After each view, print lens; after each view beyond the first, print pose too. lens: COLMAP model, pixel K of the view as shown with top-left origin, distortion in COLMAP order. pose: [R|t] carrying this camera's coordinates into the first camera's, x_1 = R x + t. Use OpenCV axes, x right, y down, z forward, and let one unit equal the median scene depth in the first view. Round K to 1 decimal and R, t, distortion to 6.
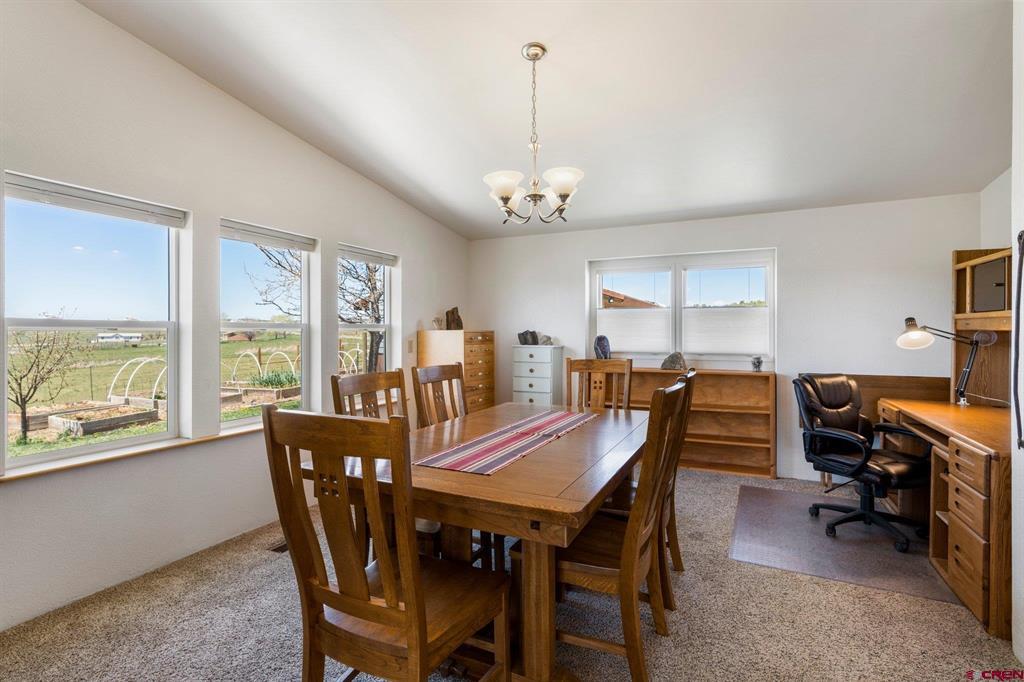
lens RADIAL K [[487.4, 0, 510.3], [0, 487.4, 337.2], [0, 0, 1]] dist [-0.000876, 0.001740]
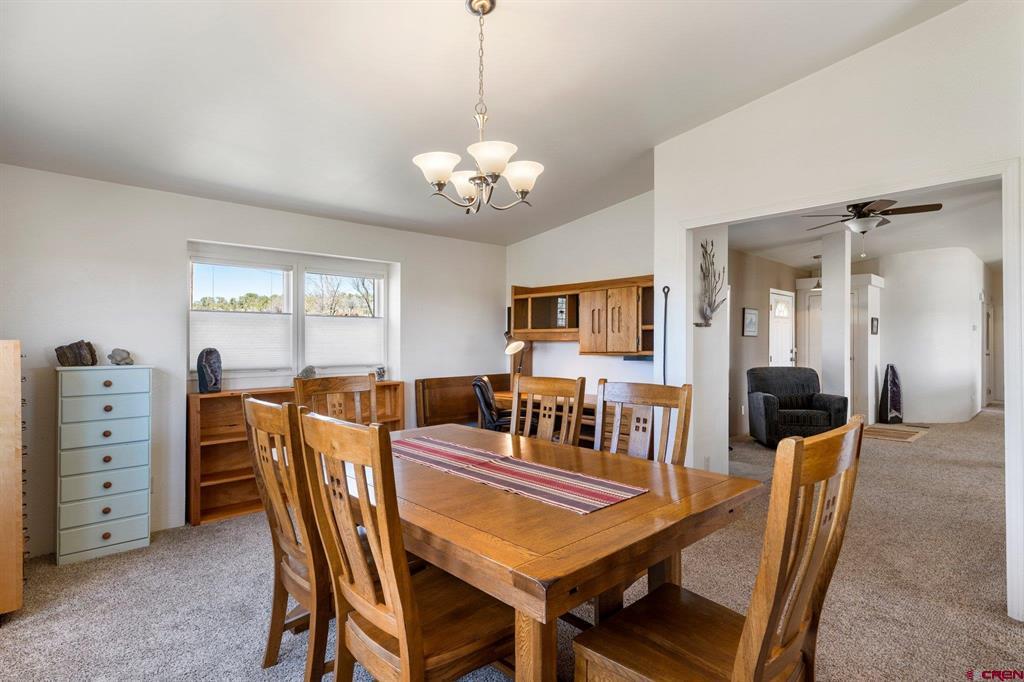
lens RADIAL K [[537.8, 0, 507.4], [0, 537.8, 338.0], [0, 0, 1]] dist [0.000041, 0.000085]
pose [[0.348657, 0.005246, 0.937236, -0.511798], [0.014074, 0.999842, -0.010832, -0.004320], [-0.937145, 0.016967, 0.348528, 0.402061]]
